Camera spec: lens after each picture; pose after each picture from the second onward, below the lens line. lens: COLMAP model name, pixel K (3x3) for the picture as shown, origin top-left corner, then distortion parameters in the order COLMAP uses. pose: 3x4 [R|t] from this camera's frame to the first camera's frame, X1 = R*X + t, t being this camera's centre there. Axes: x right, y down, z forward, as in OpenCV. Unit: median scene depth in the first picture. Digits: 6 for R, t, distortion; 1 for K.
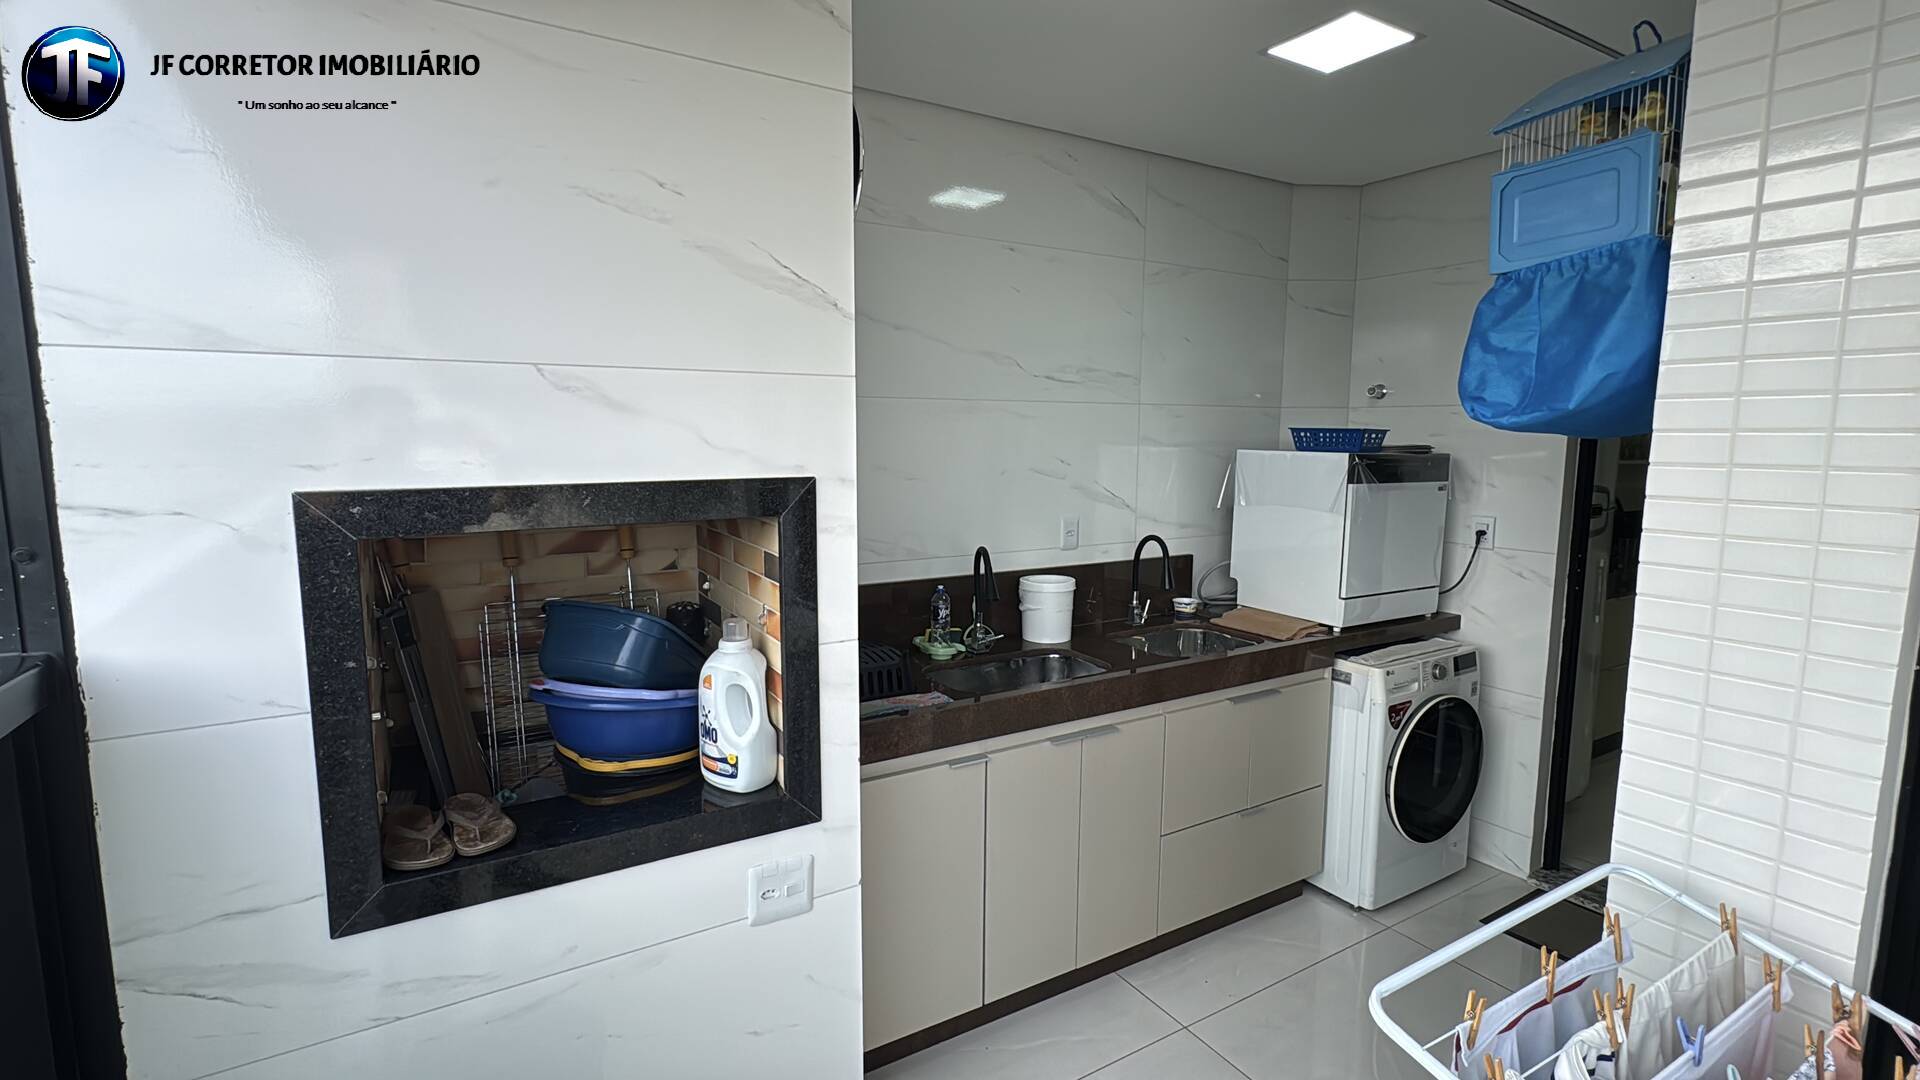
lens RADIAL K [[881.6, 0, 954.5], [0, 881.6, 542.8], [0, 0, 1]] dist [-0.001602, 0.002459]
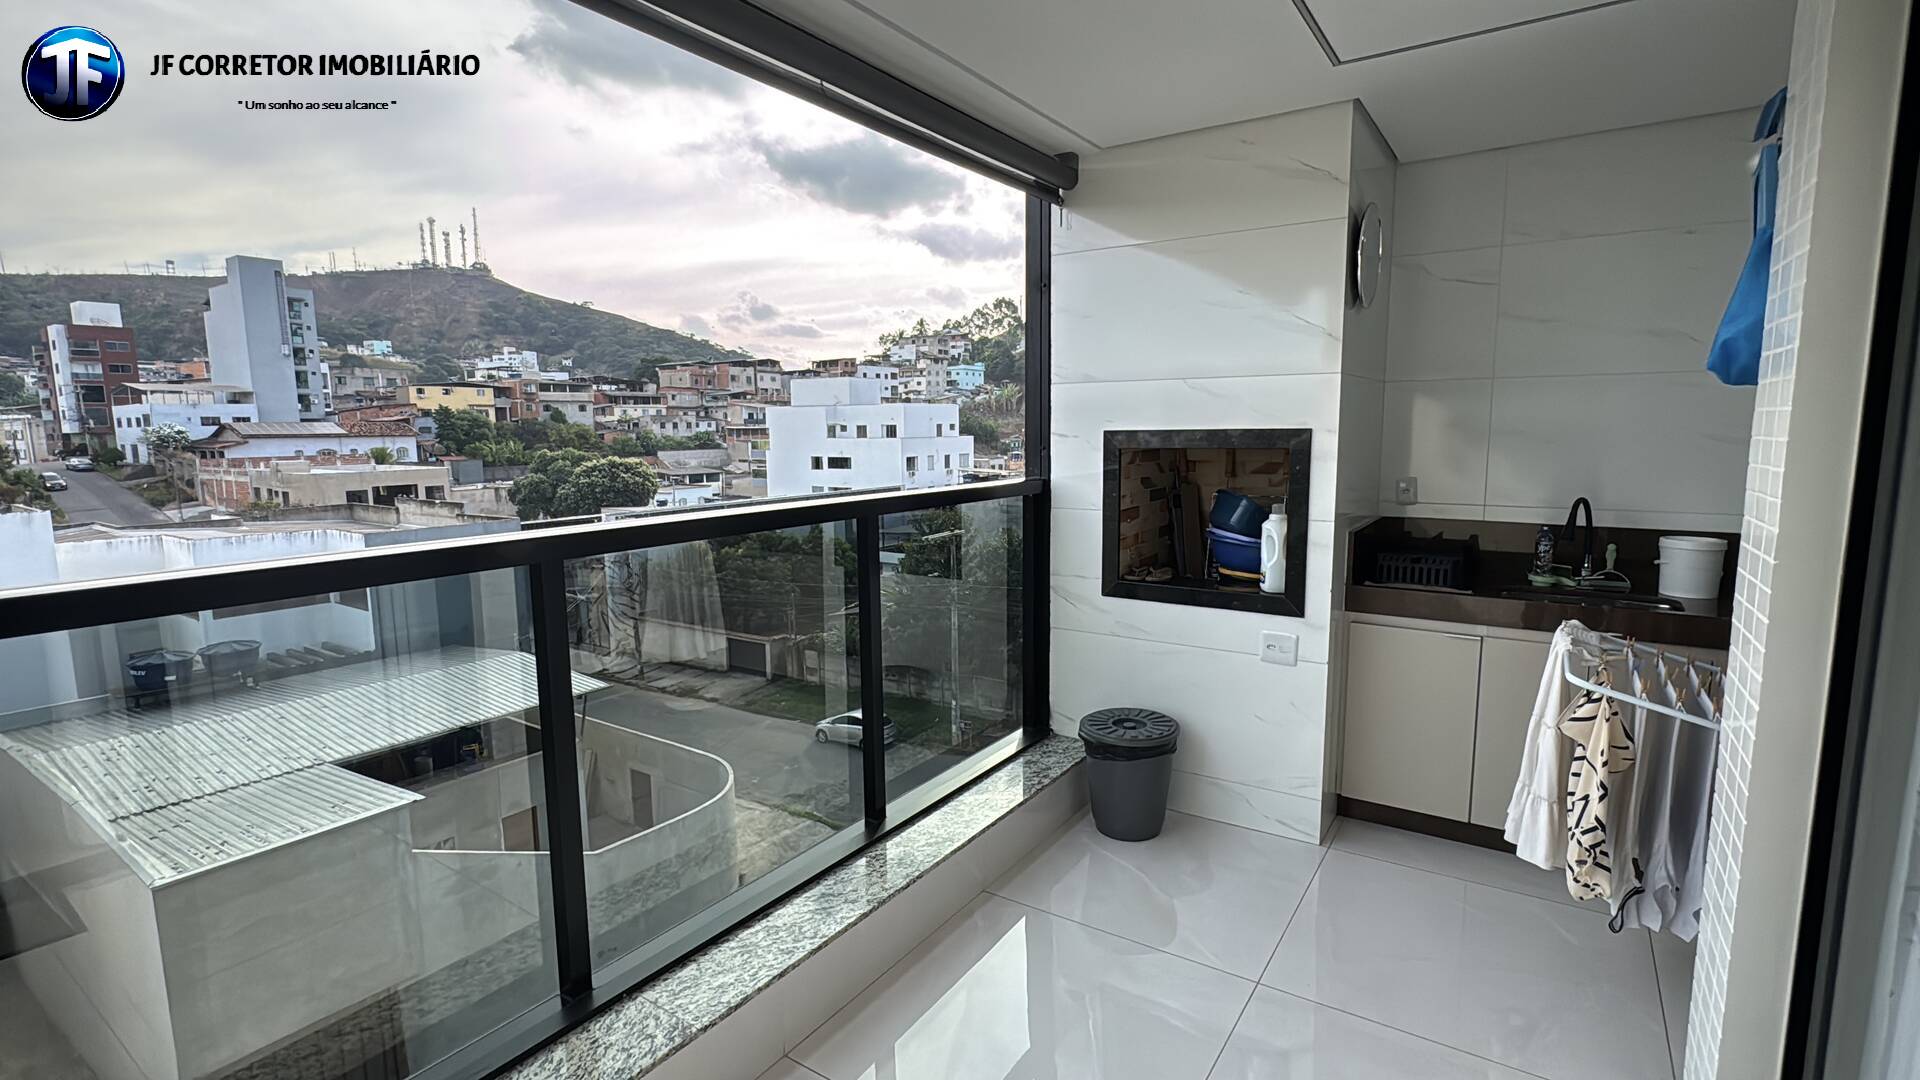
lens RADIAL K [[881.6, 0, 949.5], [0, 881.6, 541.1], [0, 0, 1]] dist [-0.001602, 0.002459]
pose [[0.416578, 0.115051, -0.901790, 1.194338], [-0.103410, 0.991518, 0.078729, 0.090681], [0.903199, 0.060457, 0.424942, -0.458755]]
